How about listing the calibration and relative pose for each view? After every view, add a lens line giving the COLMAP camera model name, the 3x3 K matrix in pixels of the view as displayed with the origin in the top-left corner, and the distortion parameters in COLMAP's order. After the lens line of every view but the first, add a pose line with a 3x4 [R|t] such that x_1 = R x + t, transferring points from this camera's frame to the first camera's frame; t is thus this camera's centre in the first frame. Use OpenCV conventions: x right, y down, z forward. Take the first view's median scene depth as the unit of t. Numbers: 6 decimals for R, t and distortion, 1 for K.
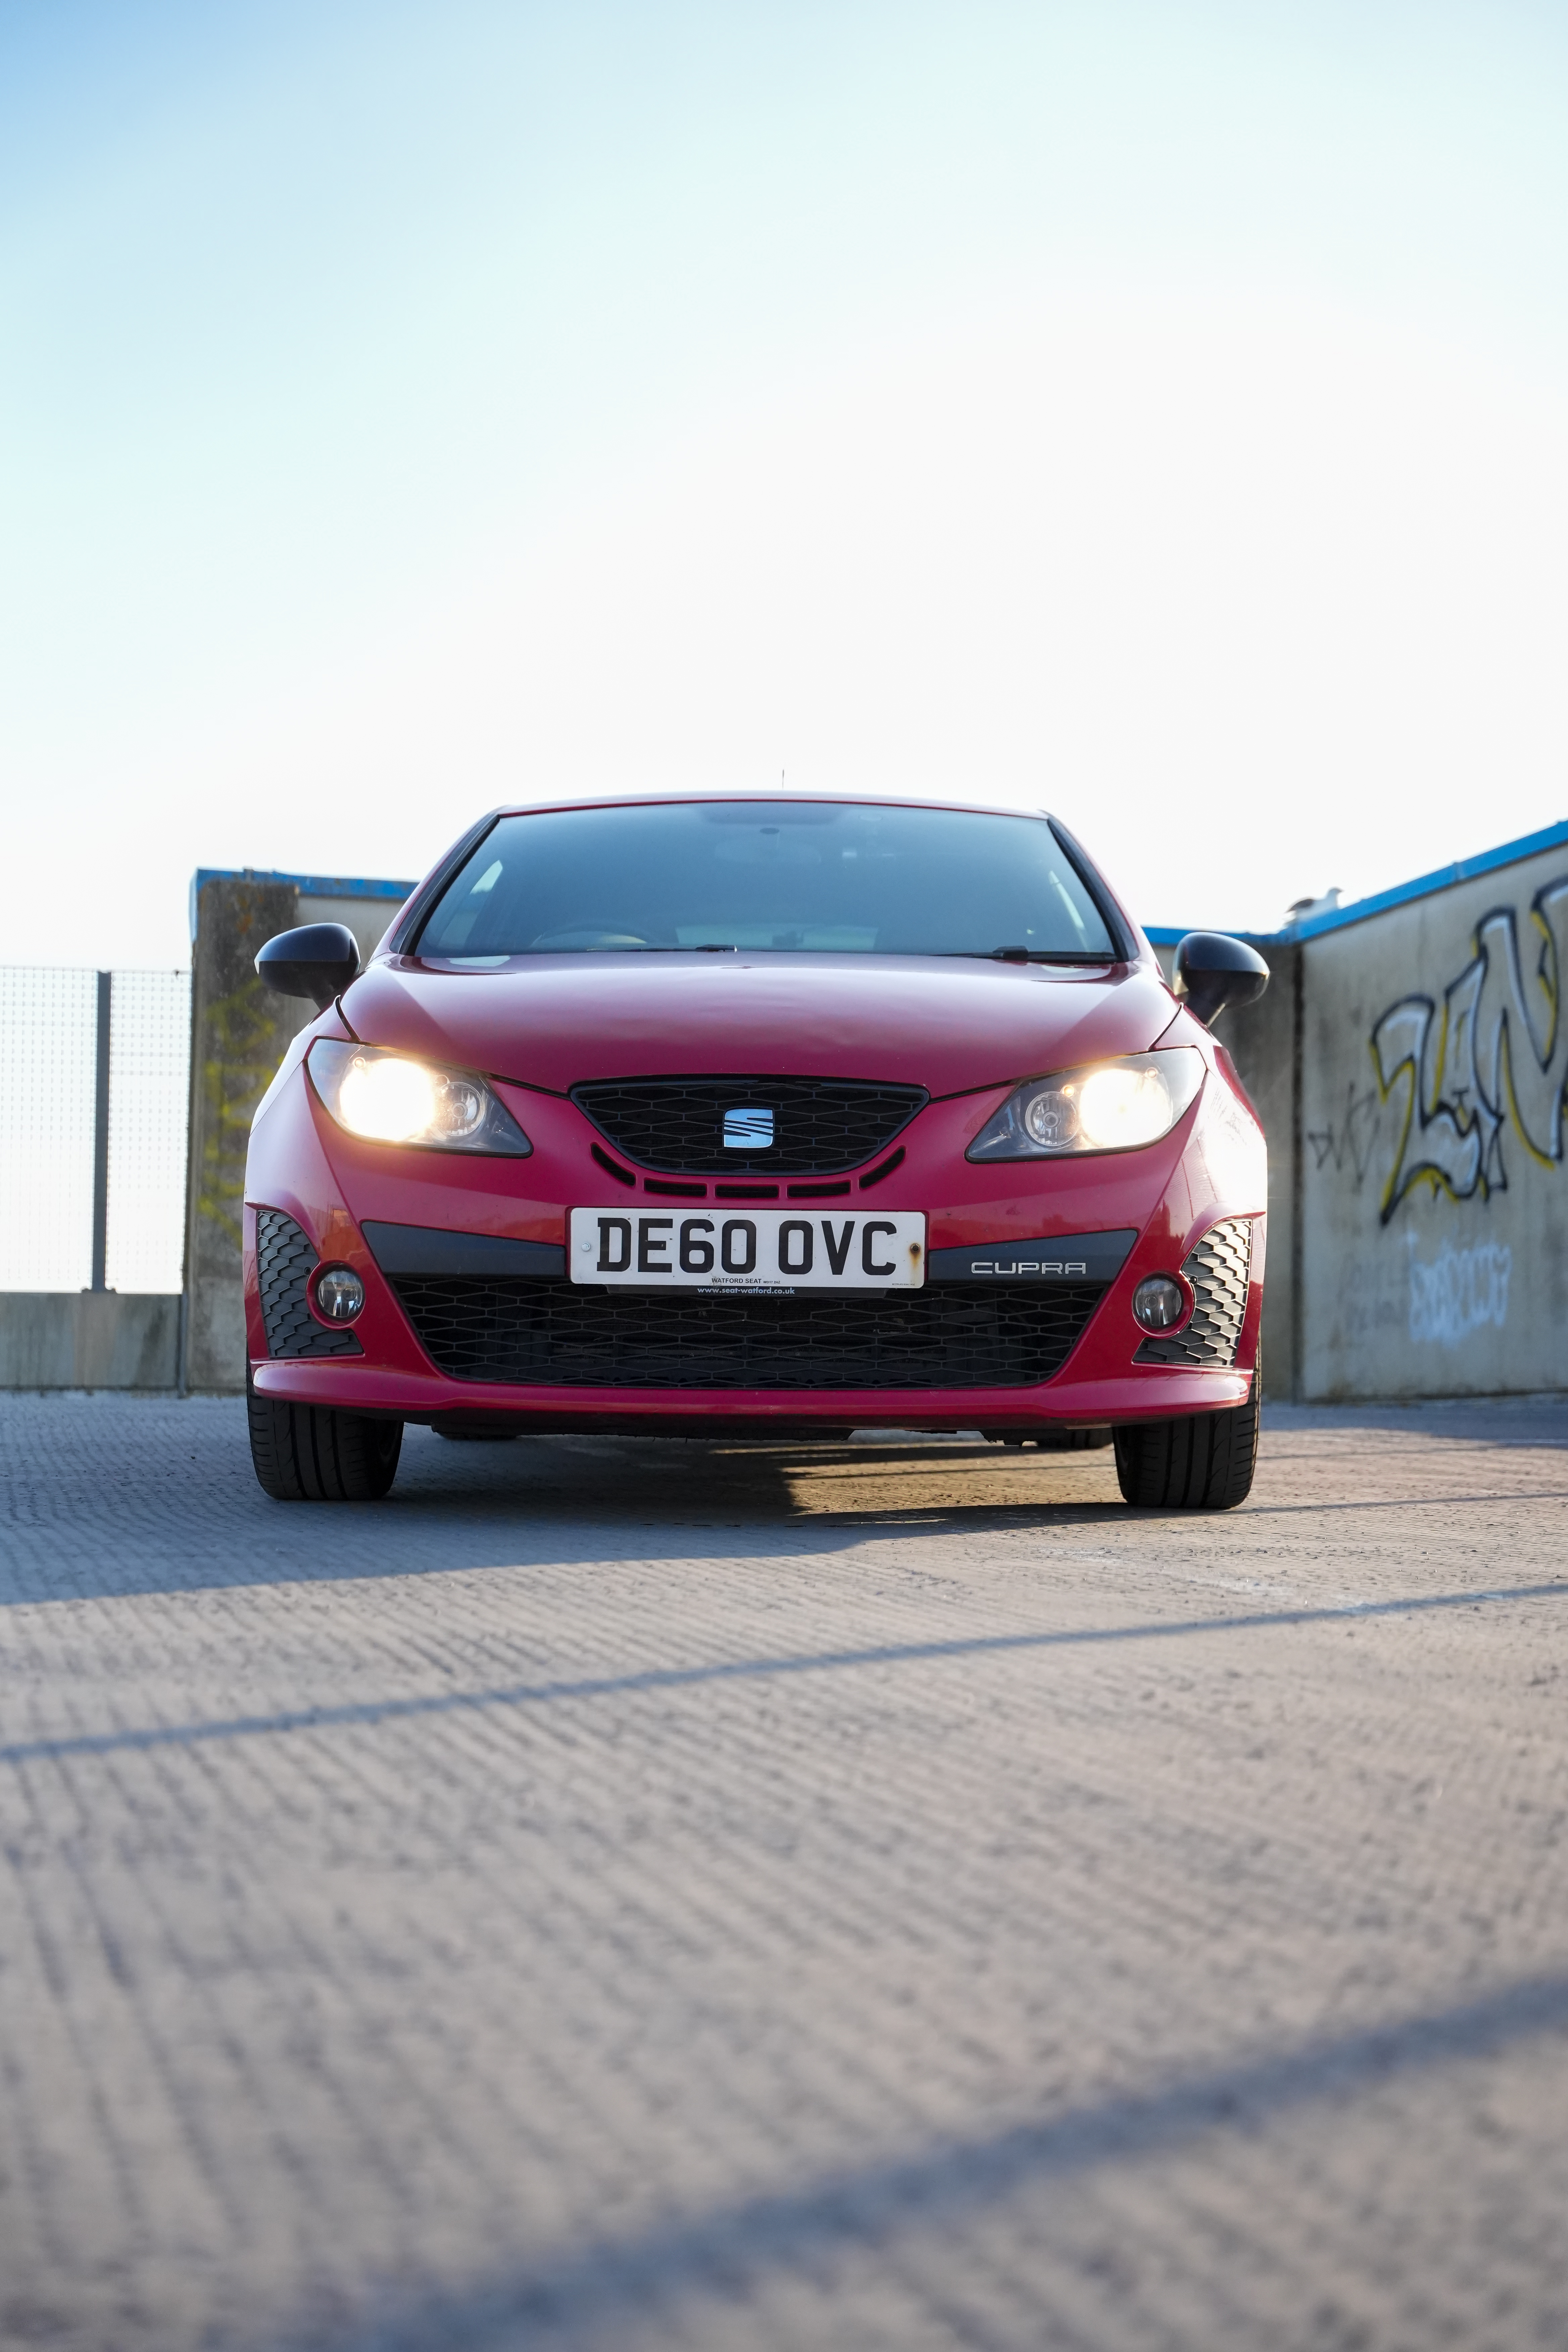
lens RADIAL K [[3459.3, 0, 780.7], [0, 3459.3, 1178.1], [0, 0, 1]] dist [0.128044, 0.000000]
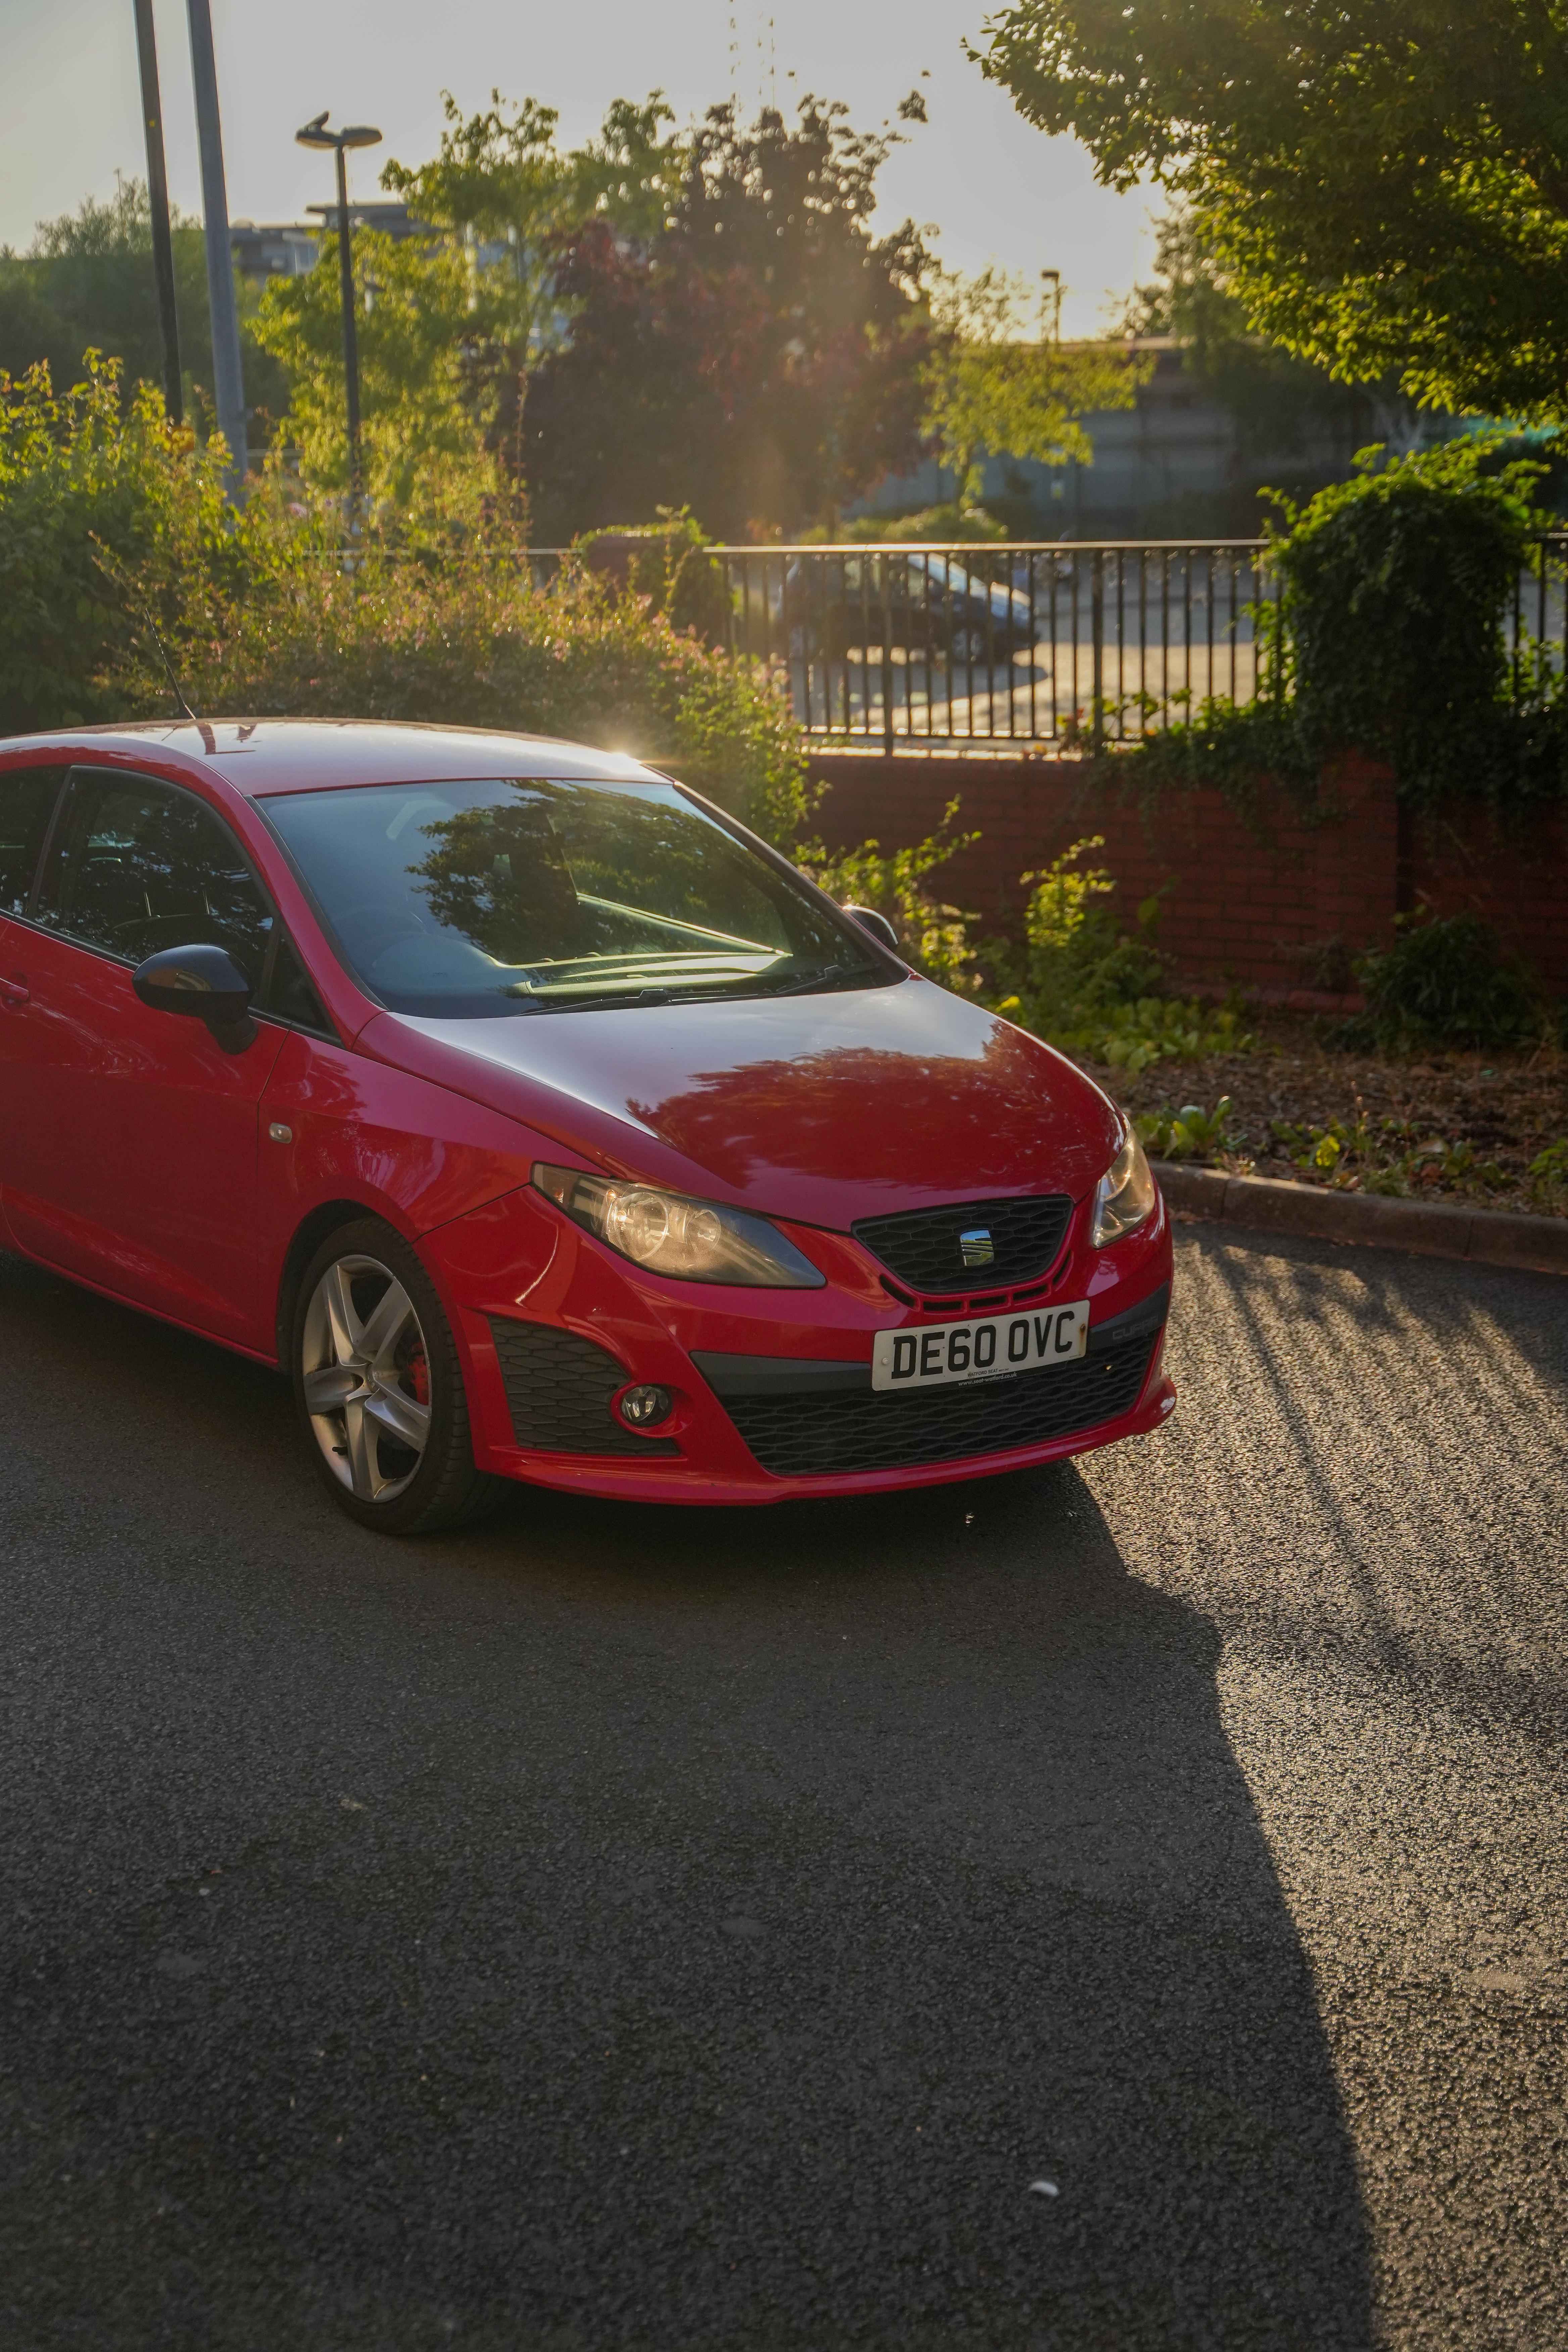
lens RADIAL K [[3459.3, 0, 778.7], [0, 3459.3, 1177.8], [0, 0, 1]] dist [0.128044, 0.000000]
pose [[0.785353, -0.104769, 0.610118, -0.819943], [-0.036819, 0.975924, 0.214979, -0.303095], [-0.617952, -0.191298, 0.762588, 0.096386]]
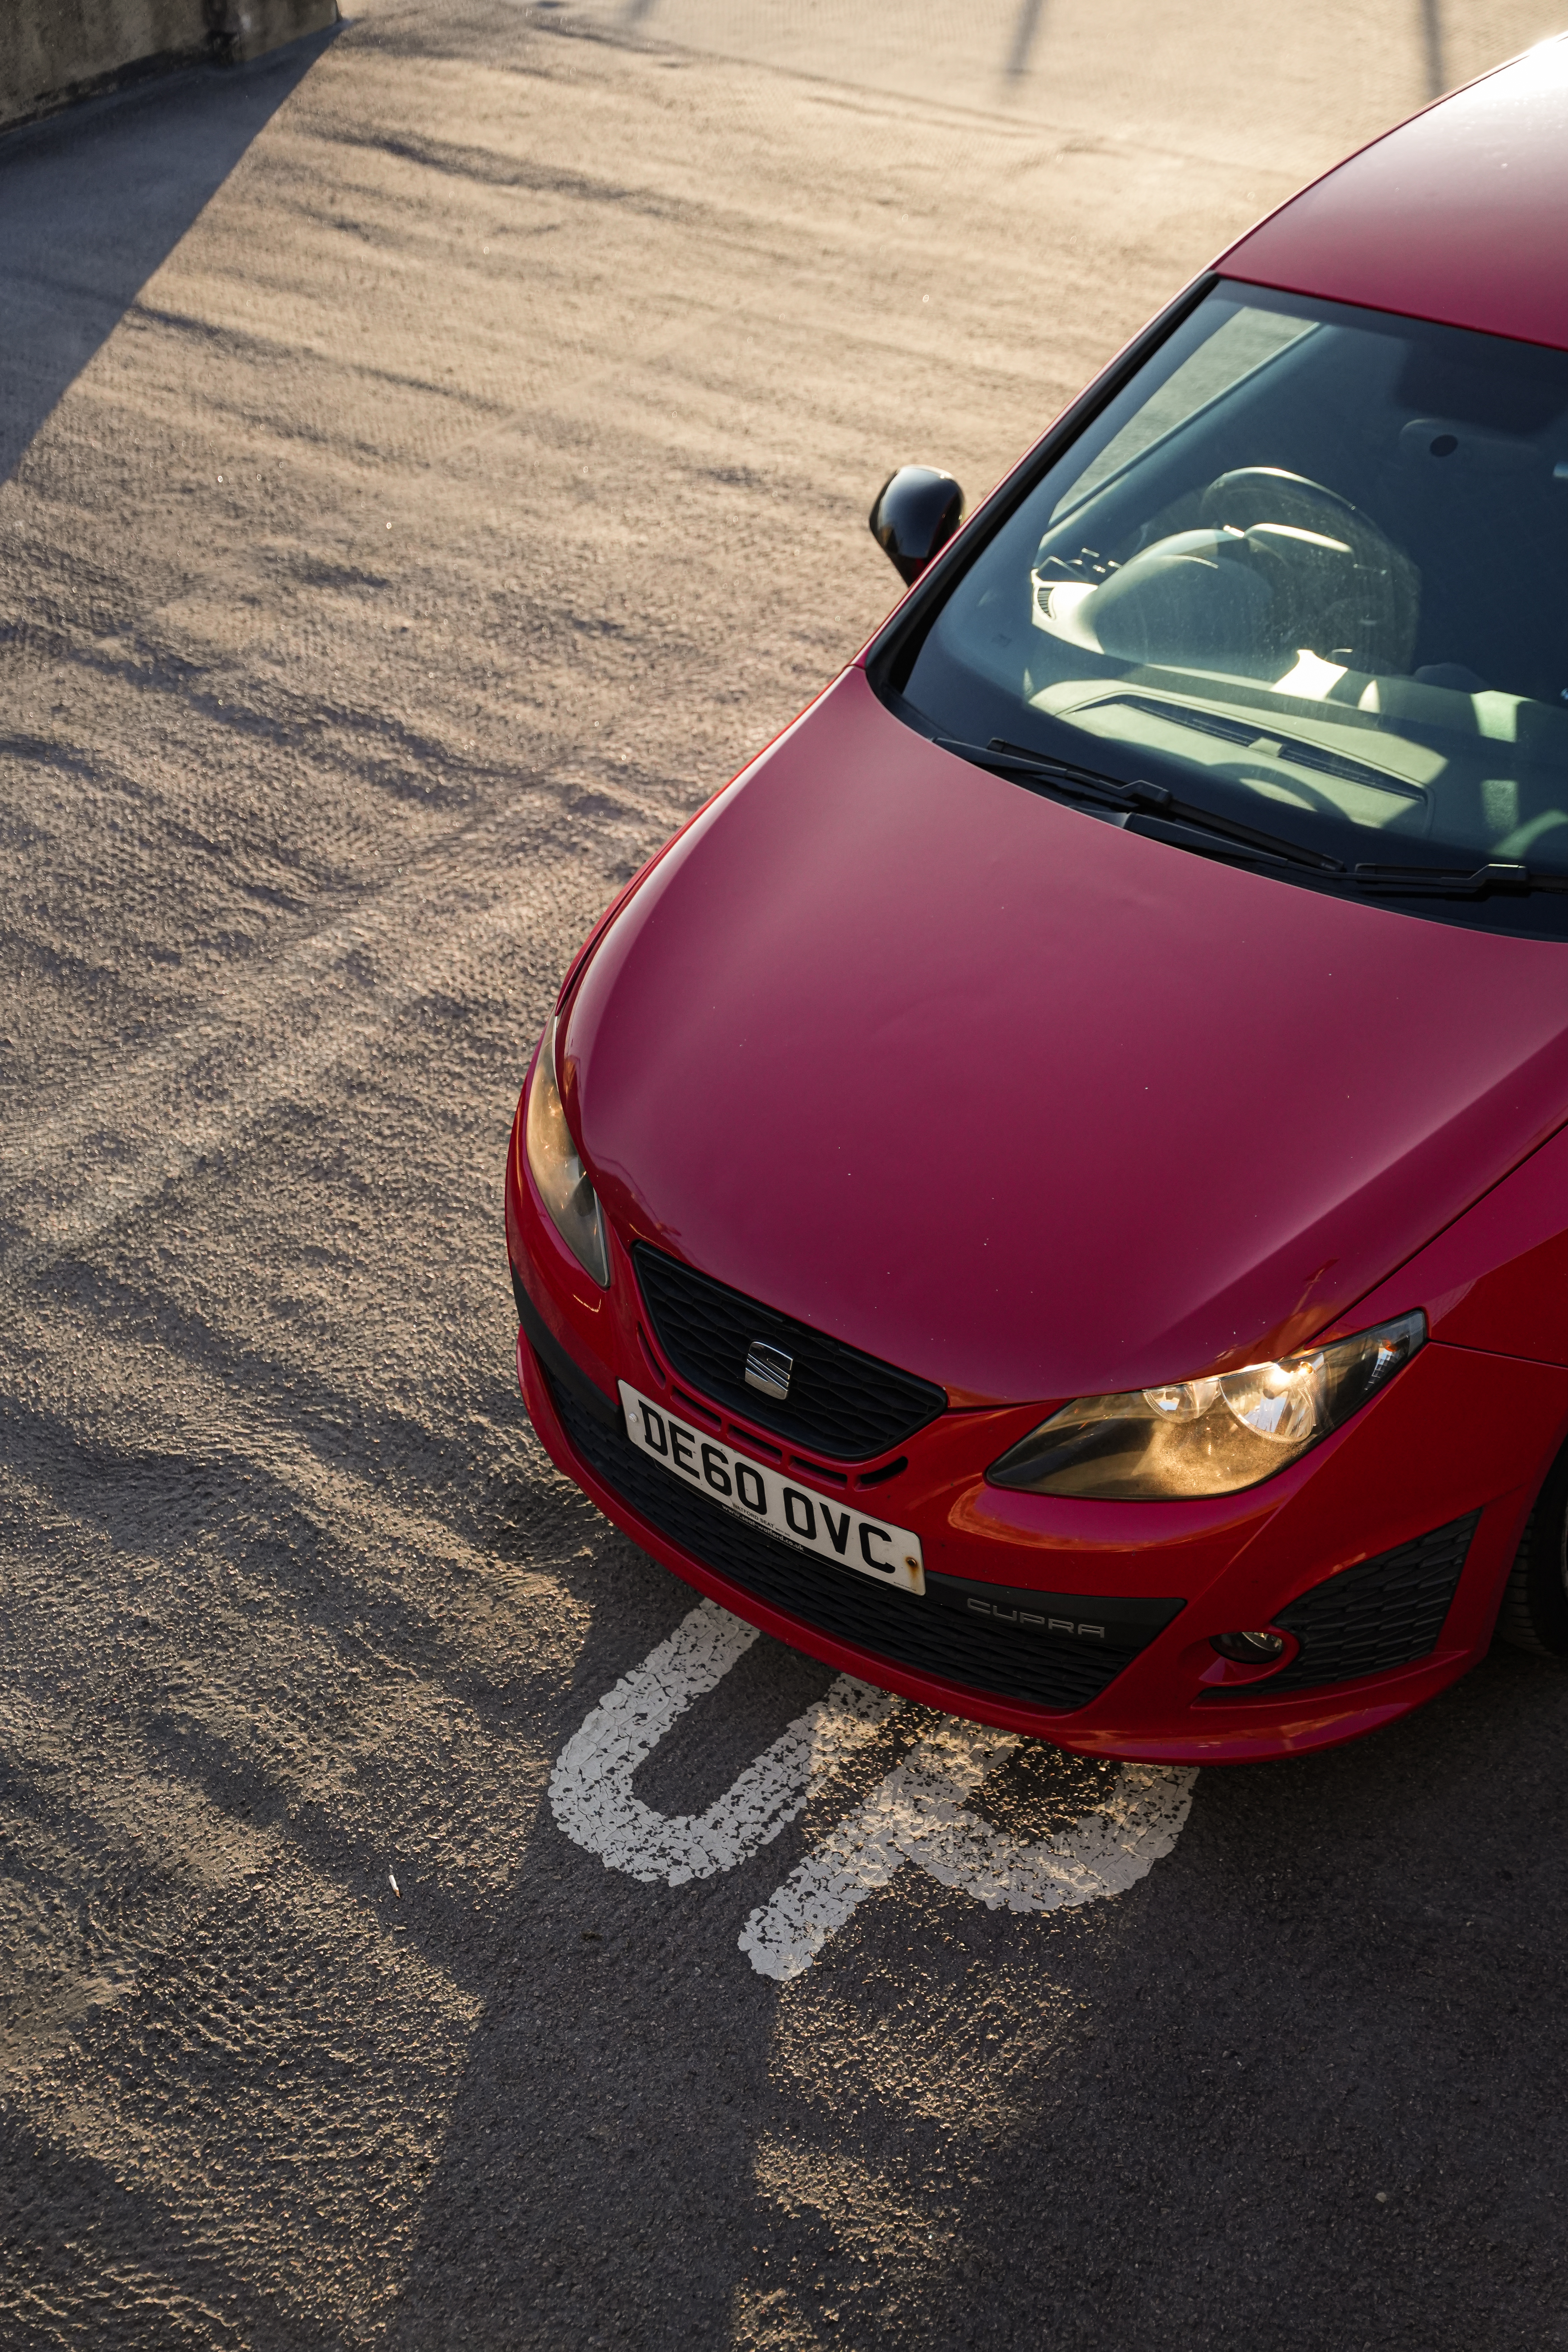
lens RADIAL K [[3459.3, 0, 778.9], [0, 3459.3, 1172.5], [0, 0, 1]] dist [0.128044, 0.000000]
pose [[0.761789, 0.326886, -0.559307, 0.459321], [0.111837, 0.784038, 0.610554, -0.579791], [0.638099, -0.527665, 0.560713, 0.538160]]
